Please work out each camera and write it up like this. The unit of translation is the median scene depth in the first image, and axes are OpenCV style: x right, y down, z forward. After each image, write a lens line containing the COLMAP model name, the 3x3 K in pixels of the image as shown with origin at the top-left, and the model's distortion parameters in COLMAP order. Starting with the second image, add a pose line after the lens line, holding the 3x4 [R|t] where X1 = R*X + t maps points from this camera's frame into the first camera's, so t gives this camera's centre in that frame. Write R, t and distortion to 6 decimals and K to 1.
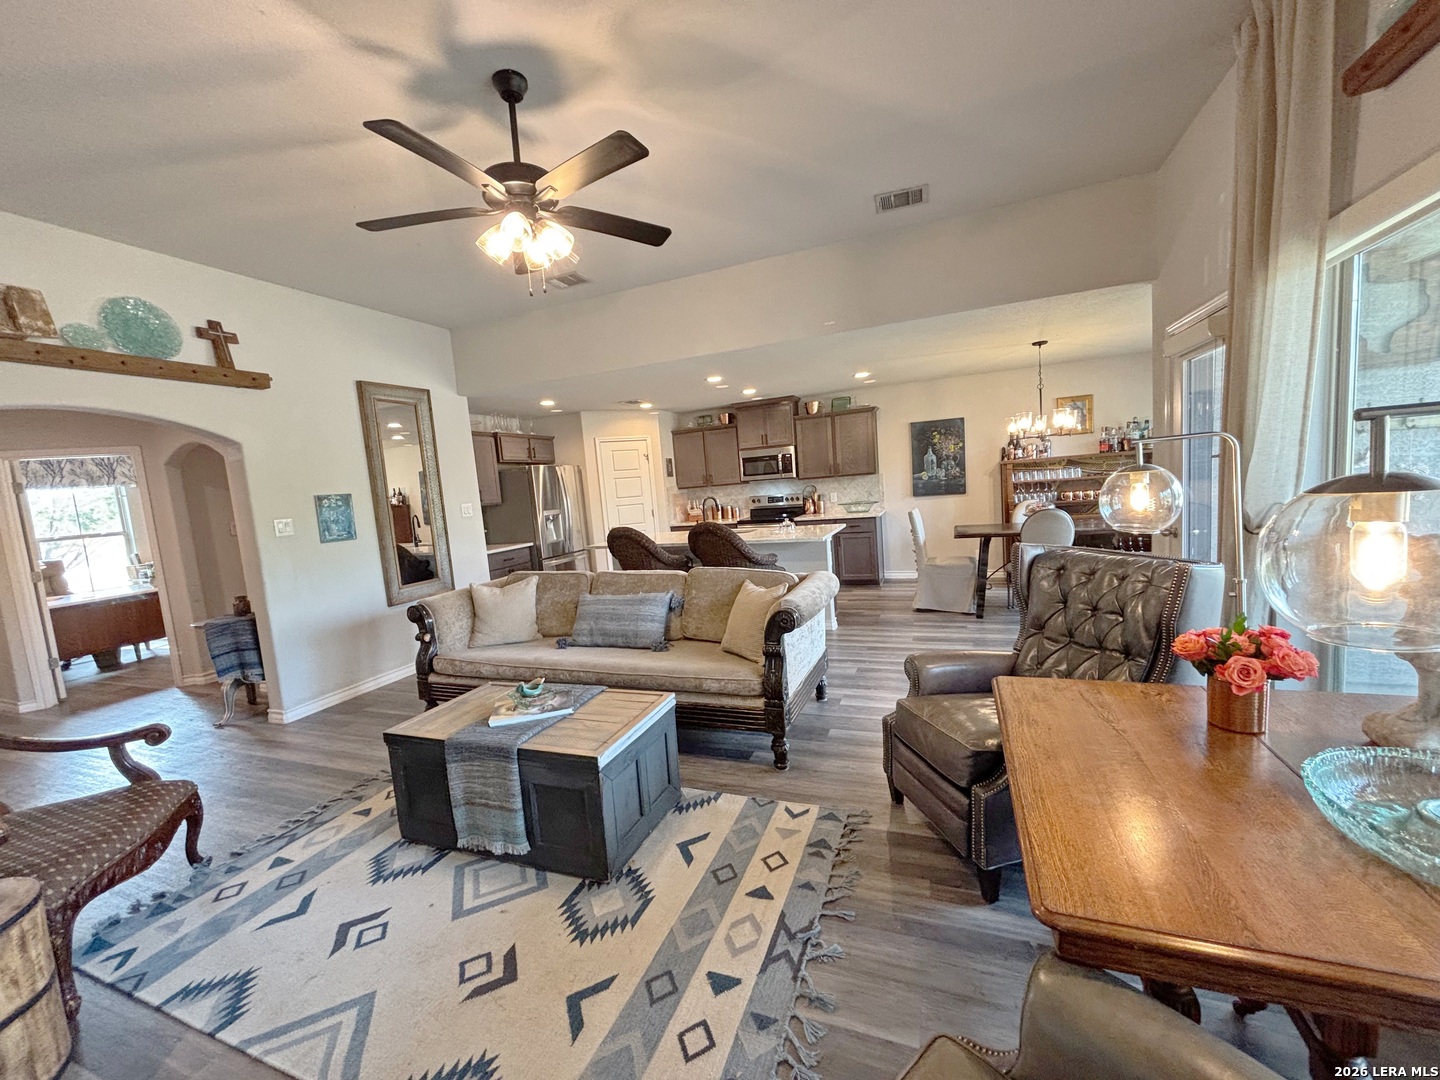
lens RADIAL K [[572.6, 0, 720.0], [0, 572.6, 540.0], [0, 0, 1]] dist [-0.000180, -0.000047]
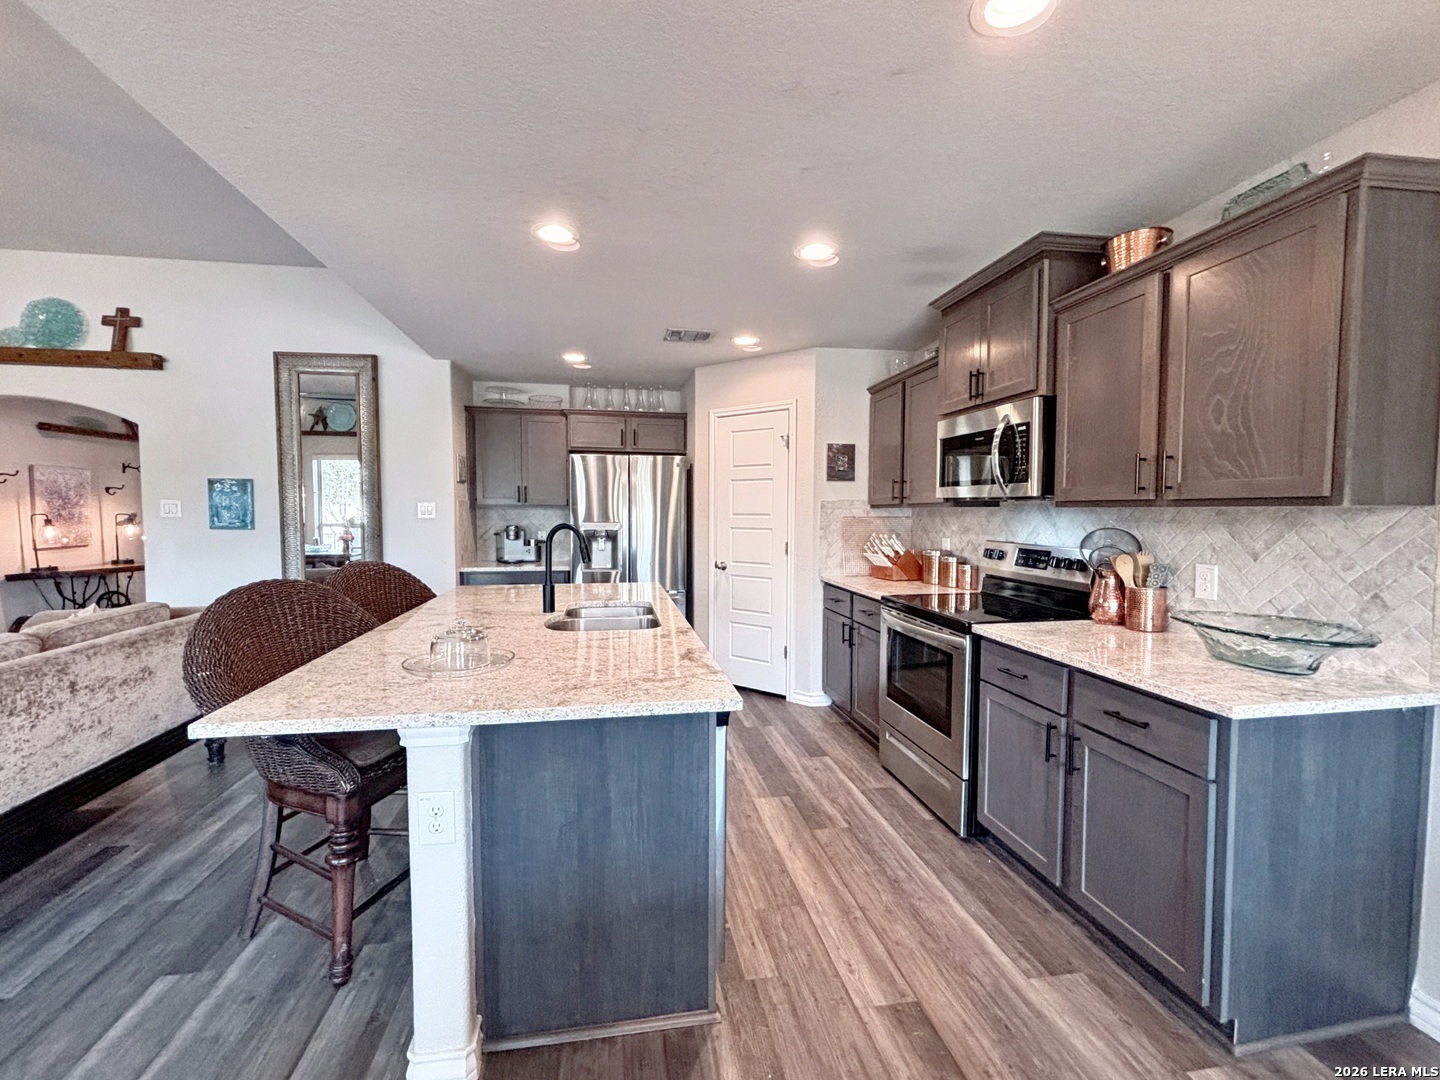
lens RADIAL K [[582.5, 0, 720.0], [0, 582.5, 540.0], [0, 0, 1]] dist [0.000986, 0.000167]
pose [[0.513102, 0.123725, -0.849363, 0.472498], [-0.129651, 0.989374, 0.065797, -0.126824], [0.848479, 0.076361, 0.523691, 1.029020]]
